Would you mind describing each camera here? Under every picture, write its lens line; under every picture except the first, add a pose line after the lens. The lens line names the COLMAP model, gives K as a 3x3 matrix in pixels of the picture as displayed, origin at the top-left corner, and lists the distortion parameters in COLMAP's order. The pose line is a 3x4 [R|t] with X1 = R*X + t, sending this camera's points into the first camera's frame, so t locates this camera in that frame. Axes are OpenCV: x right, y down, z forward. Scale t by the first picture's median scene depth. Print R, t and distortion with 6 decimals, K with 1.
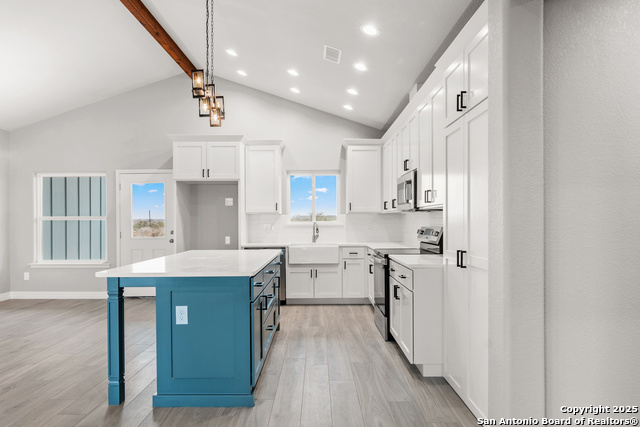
lens RADIAL K [[379.6, 0, 322.3], [0, 379.6, 221.9], [0, 0, 1]] dist [-0.004312, -0.001886]
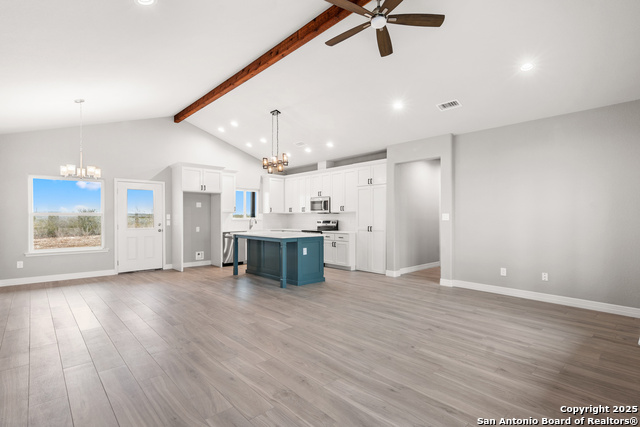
lens RADIAL K [[316.0, 0, 320.6], [0, 316.0, 218.6], [0, 0, 1]] dist [-0.000846, -0.004802]
pose [[0.740862, 0.003658, 0.671648, -0.832429], [0.000194, 0.999984, -0.005659, 0.012625], [-0.671657, 0.004323, 0.740849, -0.345326]]
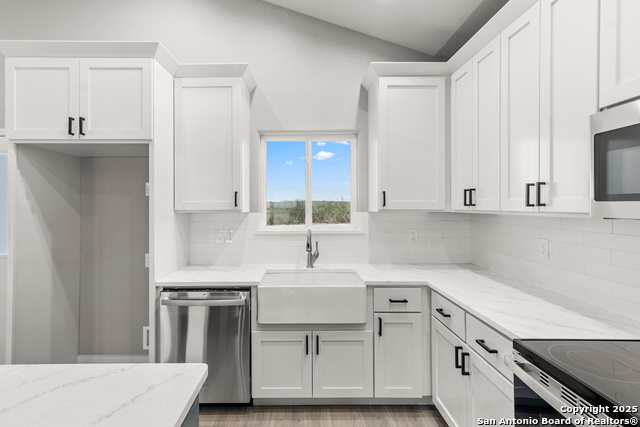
lens RADIAL K [[316.0, 0, 302.5], [0, 316.0, 204.3], [0, 0, 1]] dist [-0.000846, -0.004802]
pose [[0.999981, 0.002447, -0.005667, -0.032111], [-0.002498, 0.999957, -0.008876, -0.030924], [0.005646, 0.008890, 0.999945, 0.611768]]
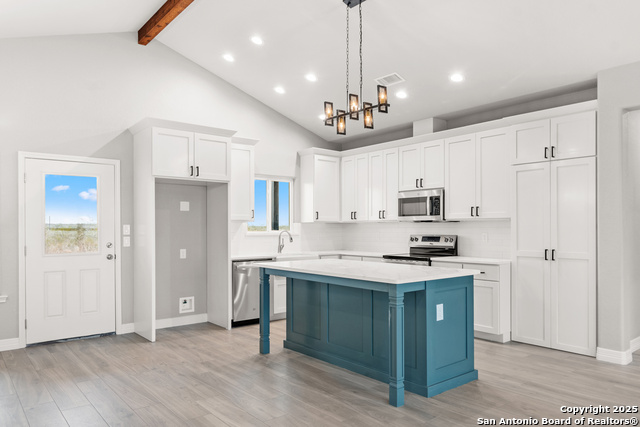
lens RADIAL K [[445.9, 0, 321.0], [0, 445.9, 227.2], [0, 0, 1]] dist [-0.009488, 0.001607]
pose [[0.775339, 0.005507, 0.631521, -0.687476], [0.002401, 0.999929, -0.011667, 0.004053], [-0.631541, 0.010563, 0.775271, 0.087193]]
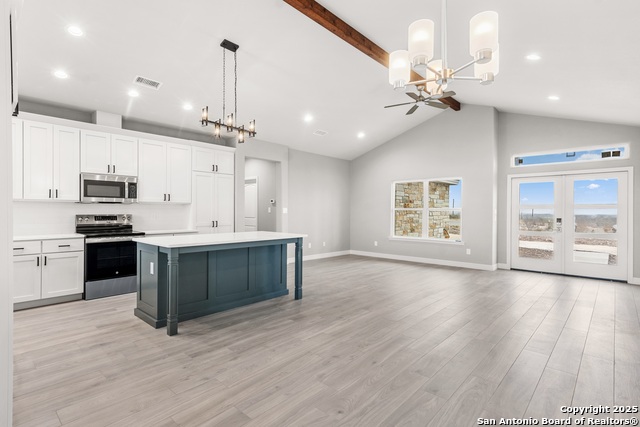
lens RADIAL K [[316.0, 0, 323.5], [0, 316.0, 211.9], [0, 0, 1]] dist [-0.000846, -0.004802]
pose [[-0.737822, 0.001642, 0.674993, -0.834772], [0.006373, 0.999969, 0.004534, 0.002998], [-0.674965, 0.007646, -0.737810, 1.006281]]
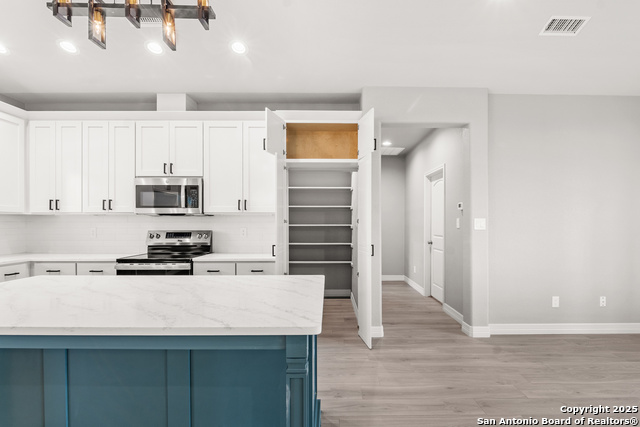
lens RADIAL K [[316.0, 0, 327.3], [0, 316.0, 223.7], [0, 0, 1]] dist [-0.000846, -0.004802]
pose [[-0.006343, 0.001740, 0.999978, -0.462385], [0.007567, 0.999970, -0.001692, -0.000106], [-0.999951, 0.007556, -0.006356, 0.452118]]
